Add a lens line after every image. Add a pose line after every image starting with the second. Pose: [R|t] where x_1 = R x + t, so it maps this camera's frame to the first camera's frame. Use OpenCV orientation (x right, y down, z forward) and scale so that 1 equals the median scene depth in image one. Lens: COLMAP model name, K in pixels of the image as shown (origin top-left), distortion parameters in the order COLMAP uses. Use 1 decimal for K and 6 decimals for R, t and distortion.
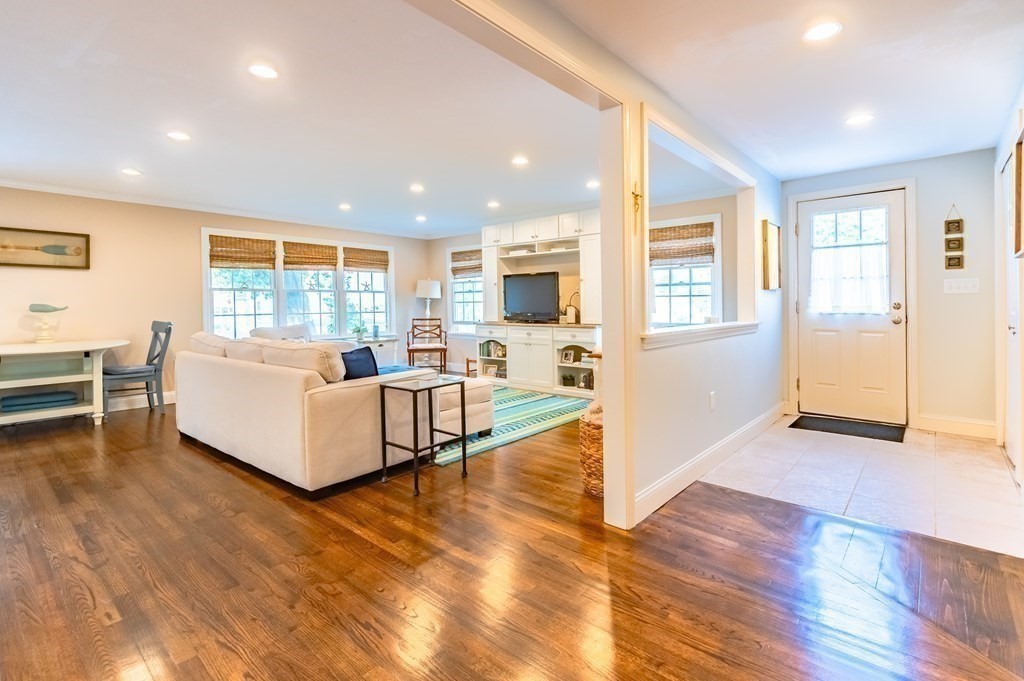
lens RADIAL K [[475.6, 0, 518.9], [0, 475.6, 310.6], [0, 0, 1]] dist [0.010337, -0.000764]
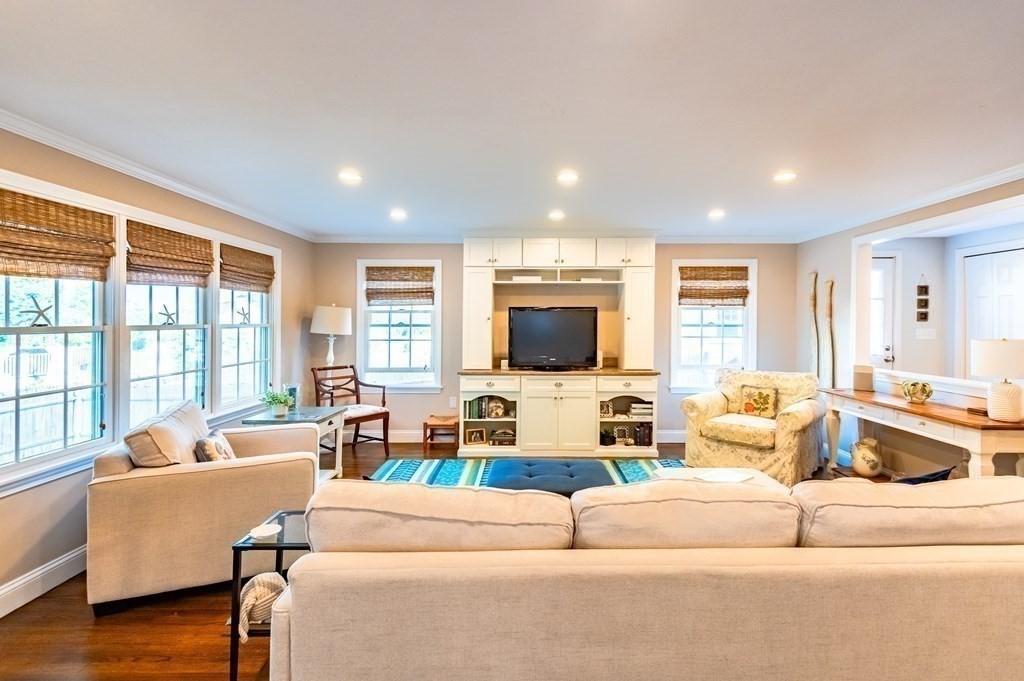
lens RADIAL K [[474.5, 0, 519.6], [0, 474.5, 326.1], [0, 0, 1]] dist [0.001866, -0.000085]
pose [[0.761080, 0.000073, 0.648658, -0.534549], [0.002593, 0.999992, -0.003155, -0.045332], [-0.648653, 0.004084, 0.761073, 0.448628]]
